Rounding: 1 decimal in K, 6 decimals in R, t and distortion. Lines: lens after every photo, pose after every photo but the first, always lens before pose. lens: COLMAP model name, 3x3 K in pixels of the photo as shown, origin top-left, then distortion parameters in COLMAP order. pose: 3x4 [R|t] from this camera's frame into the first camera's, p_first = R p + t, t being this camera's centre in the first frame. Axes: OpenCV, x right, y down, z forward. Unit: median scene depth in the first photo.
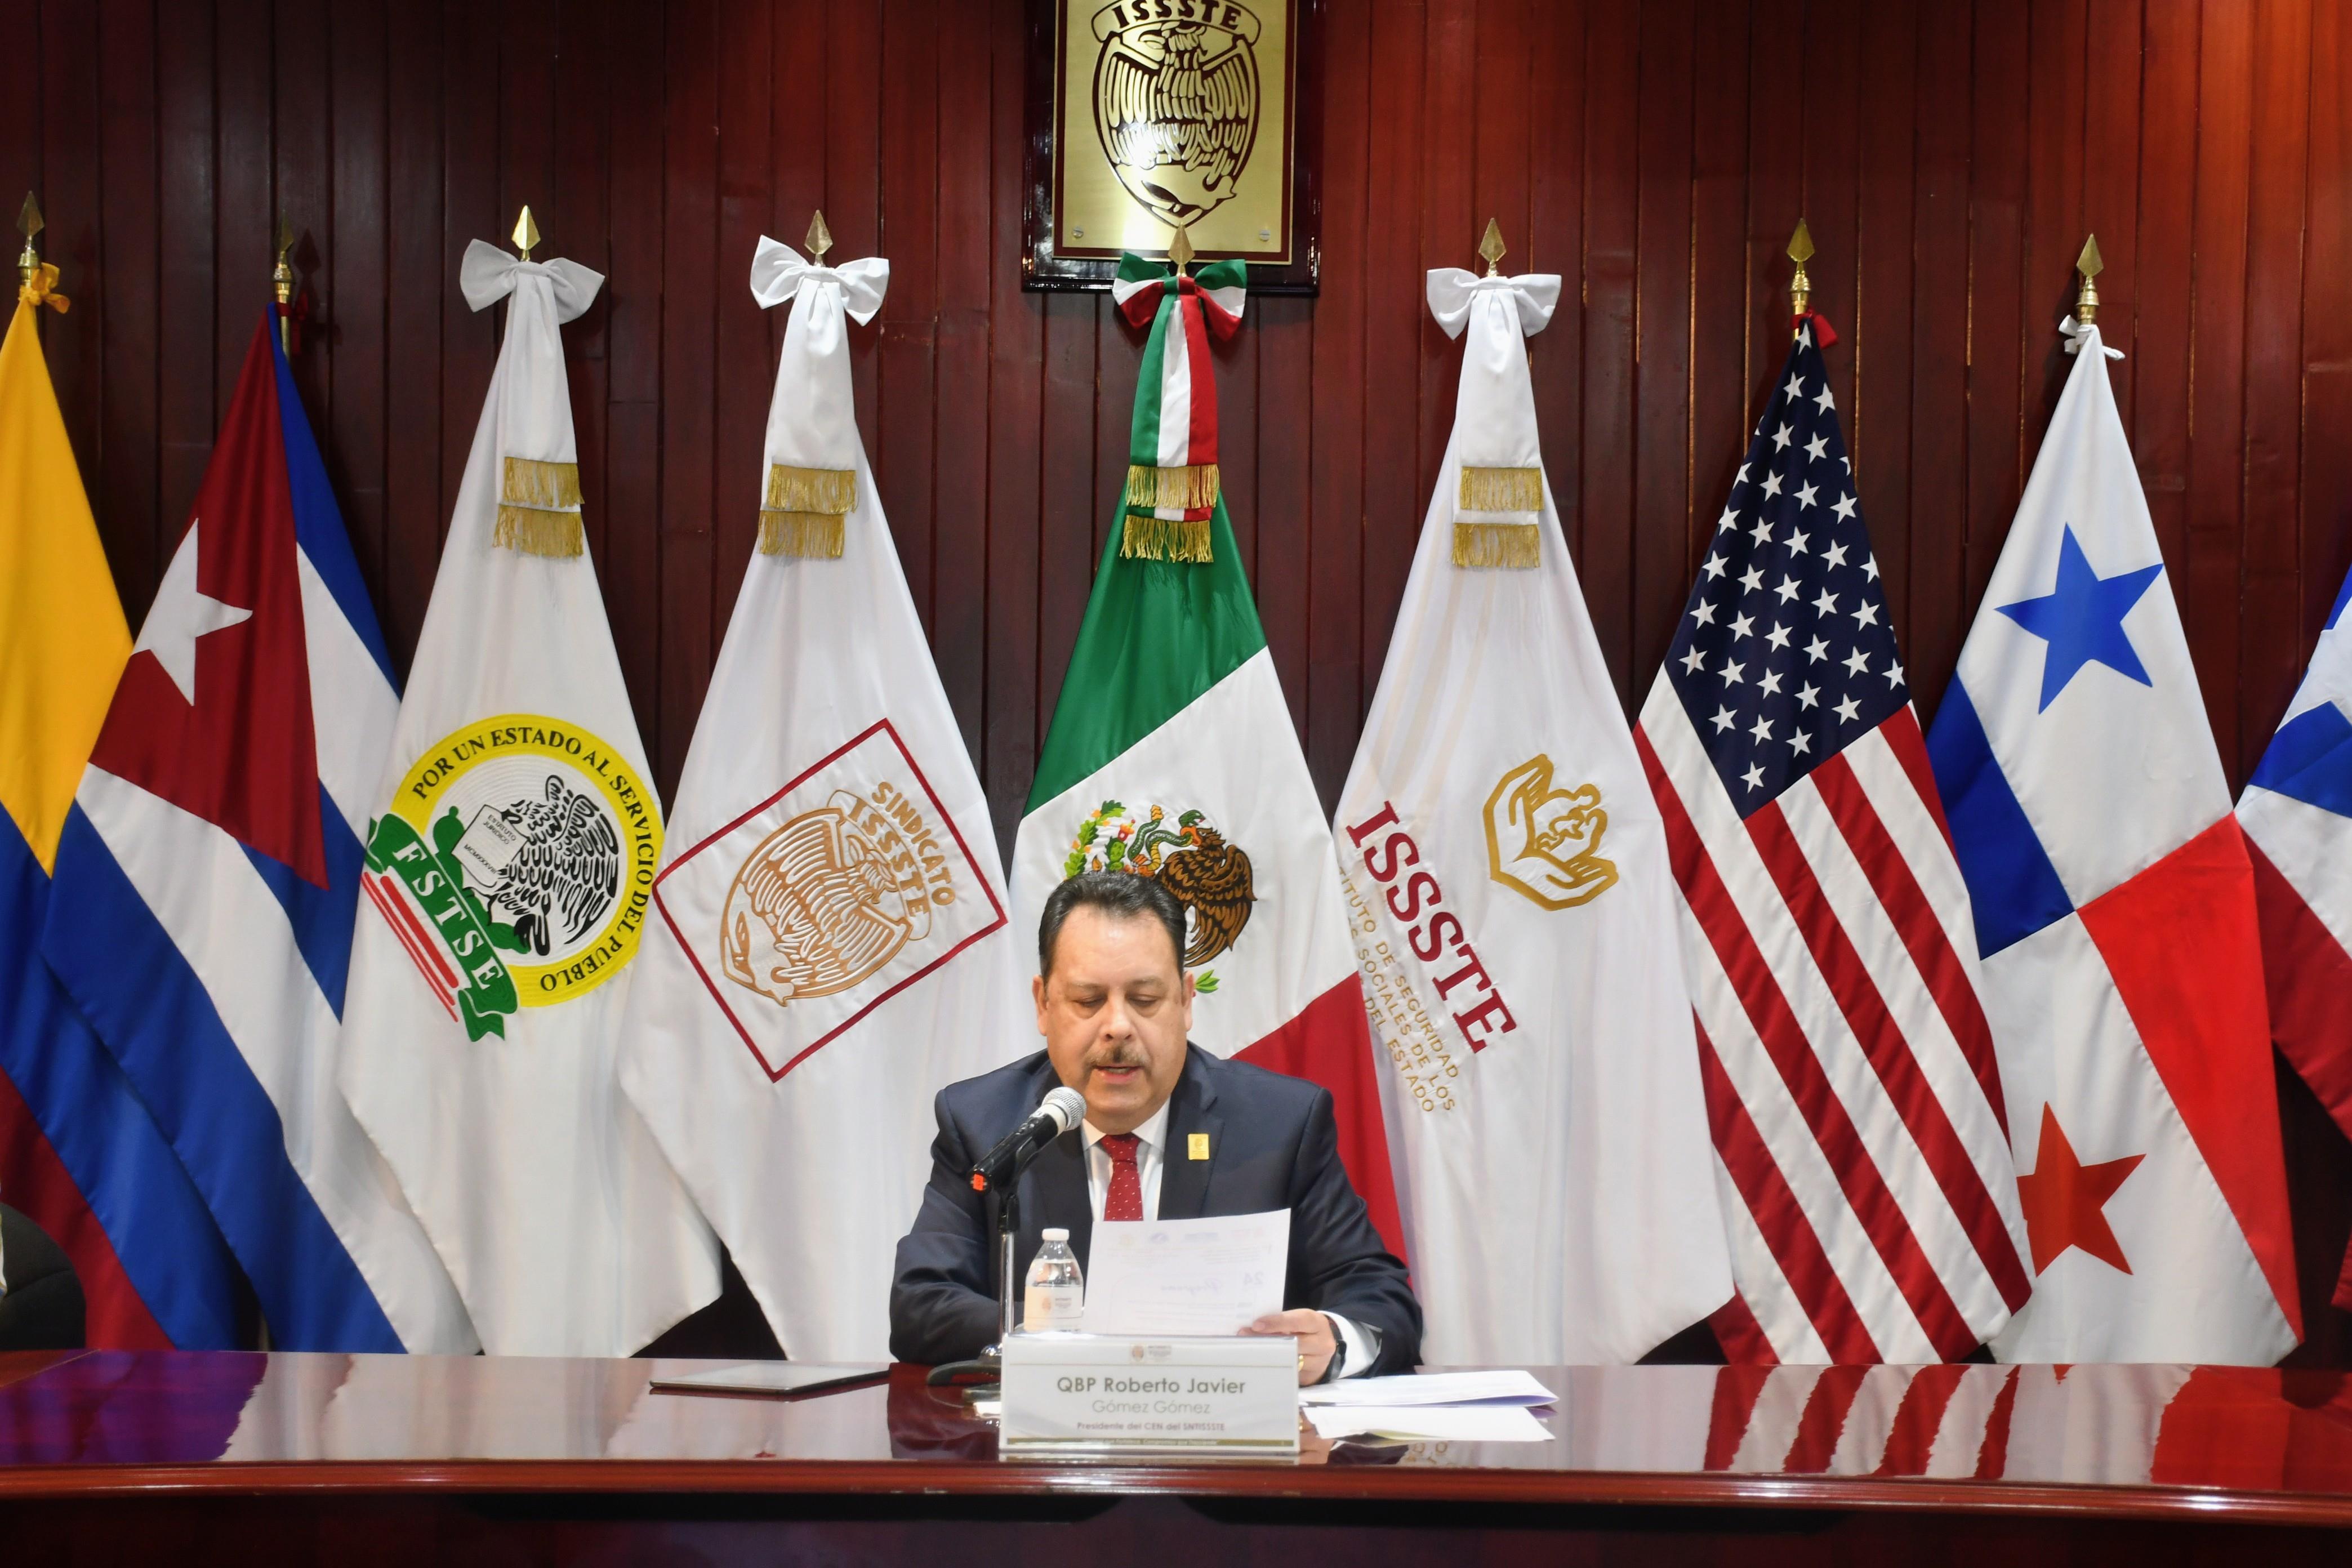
lens RADIAL K [[3703.2, 0, 1176.0], [0, 3703.2, 784.0], [0, 0, 1]] dist [0.193651, 0.600347]
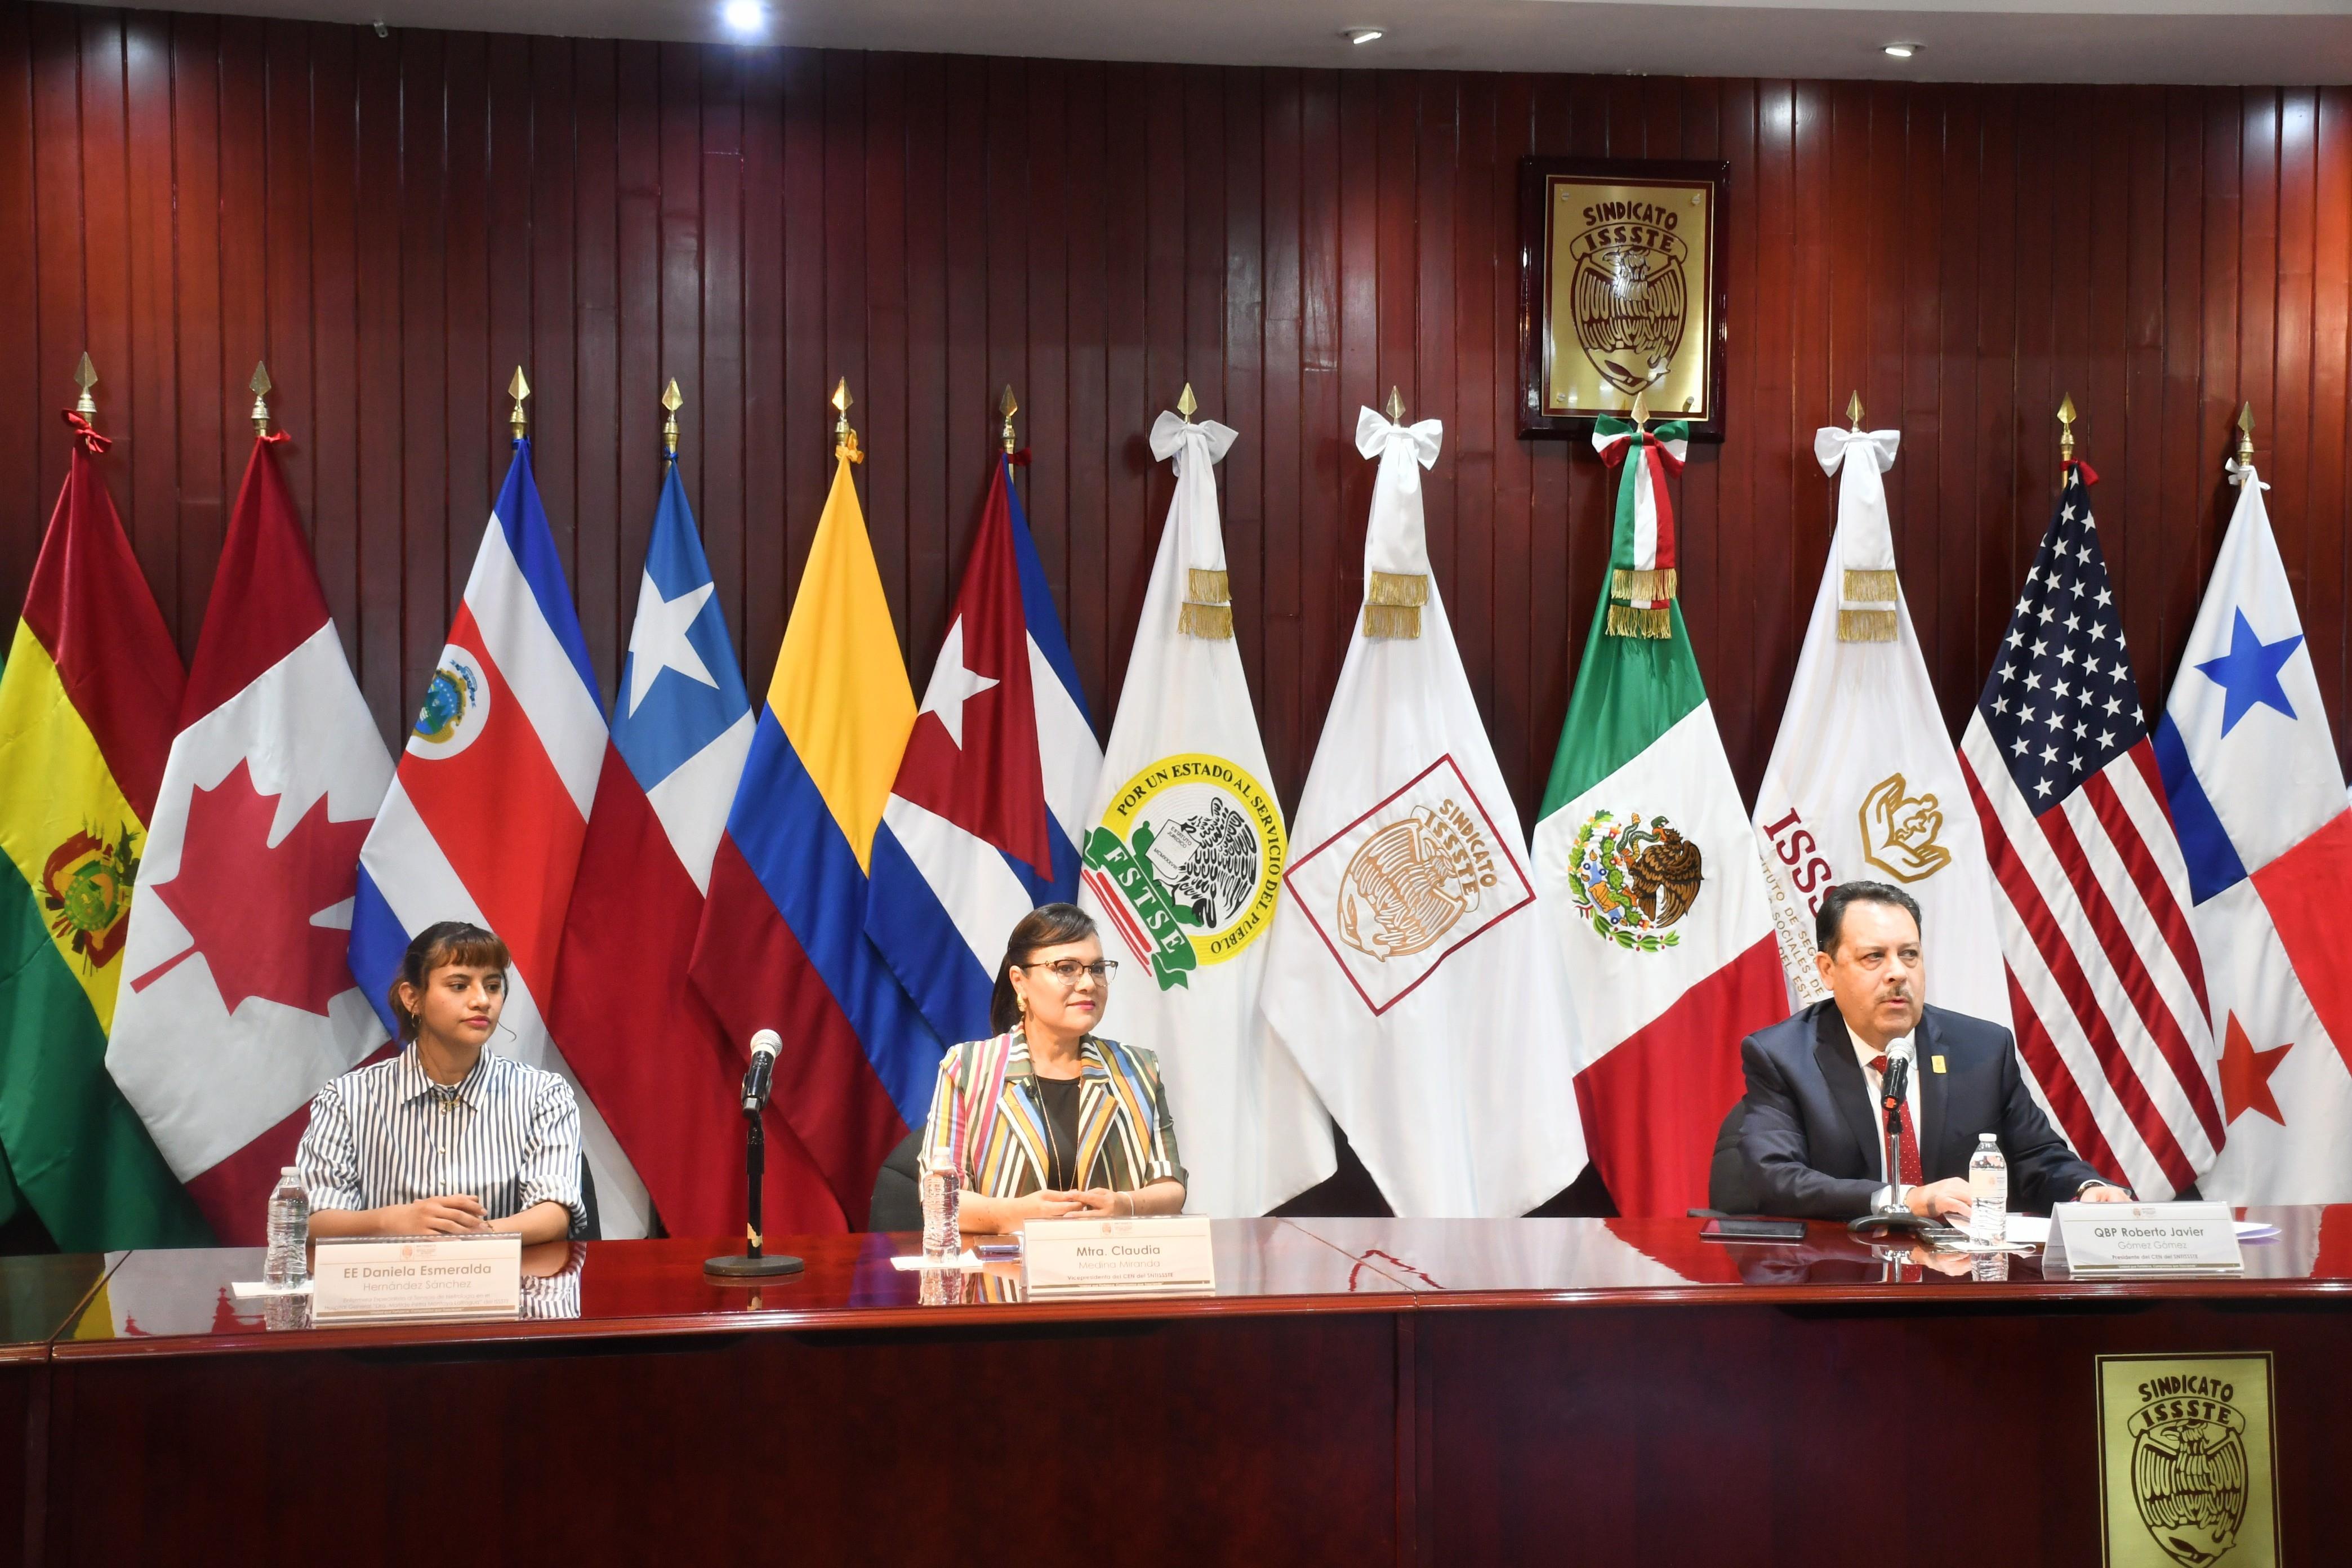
lens RADIAL K [[3498.7, 0, 1176.0], [0, 3498.7, 784.0], [0, 0, 1]] dist [0.155695, 0.480215]
pose [[0.984354, -0.012616, 0.175752, -0.409275], [0.005491, 0.999145, 0.040965, -0.060506], [-0.176119, -0.039359, 0.983582, -0.273306]]
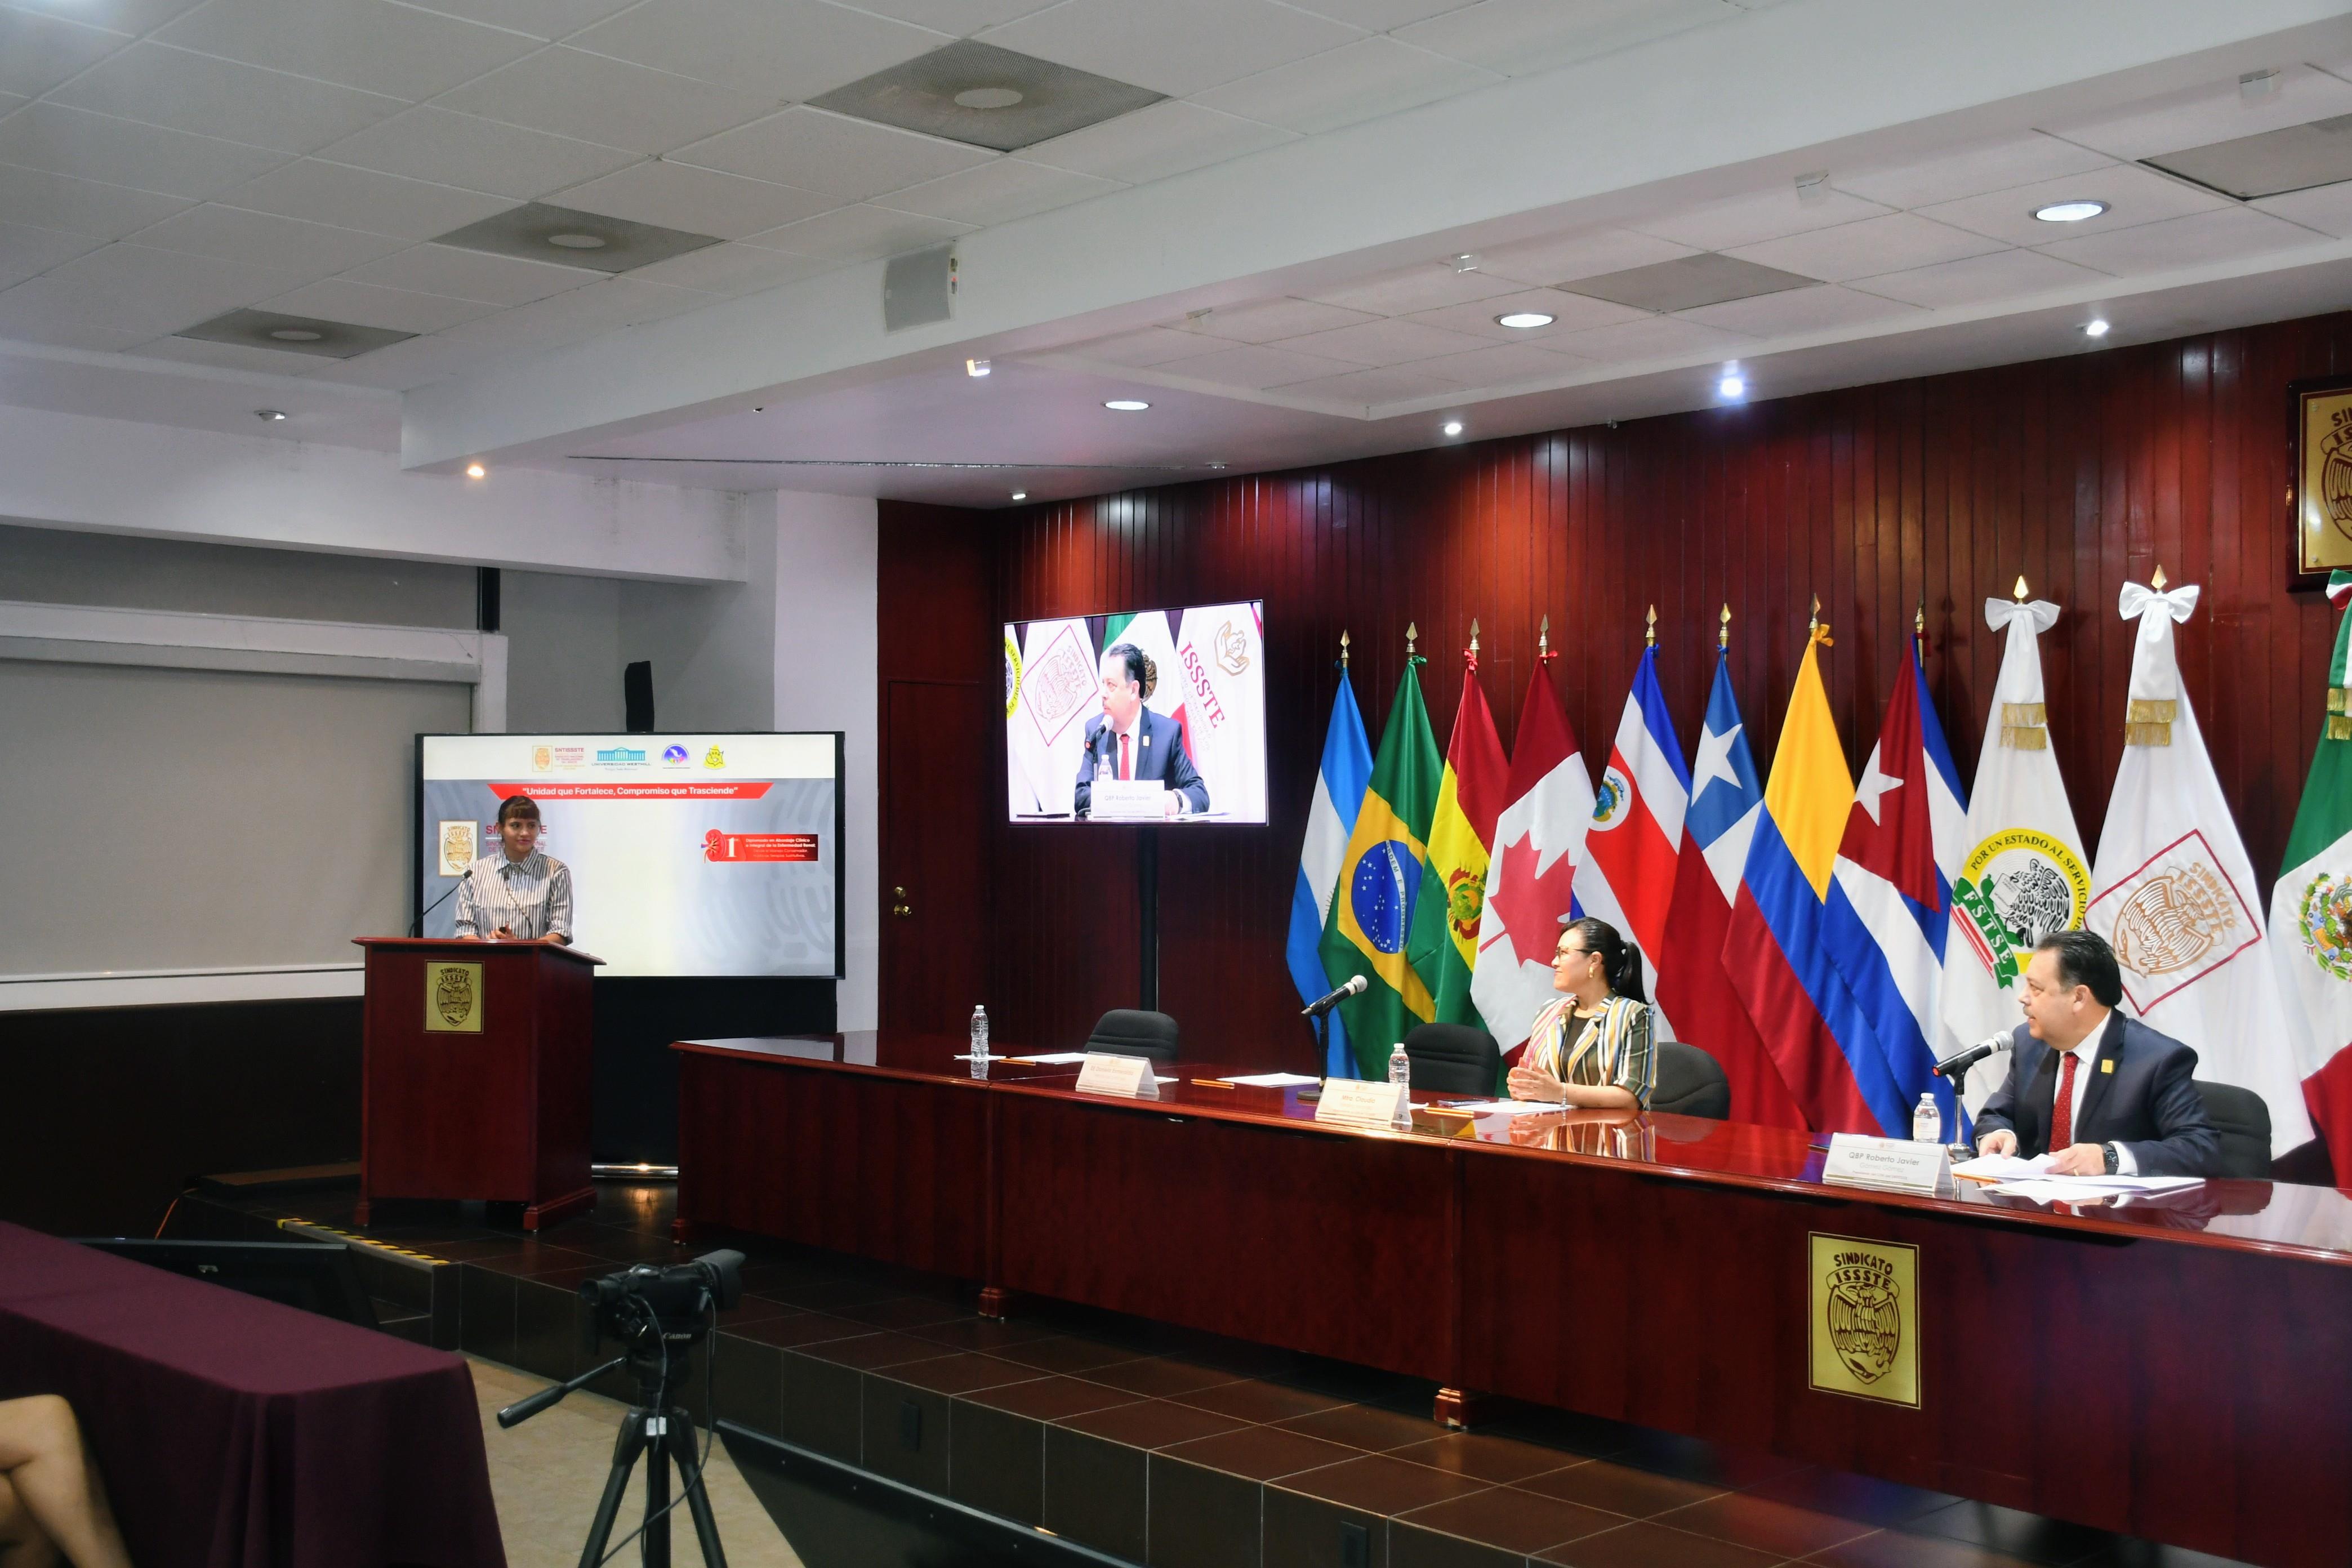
lens RADIAL K [[2495.2, 0, 1176.0], [0, 2495.2, 784.0], [0, 0, 1]] dist [-0.016623, 0.206004]
pose [[0.677398, -0.021977, -0.735288, 0.511181], [0.030750, 0.999526, -0.001546, -0.054741], [0.734973, -0.021563, 0.677753, -0.253798]]
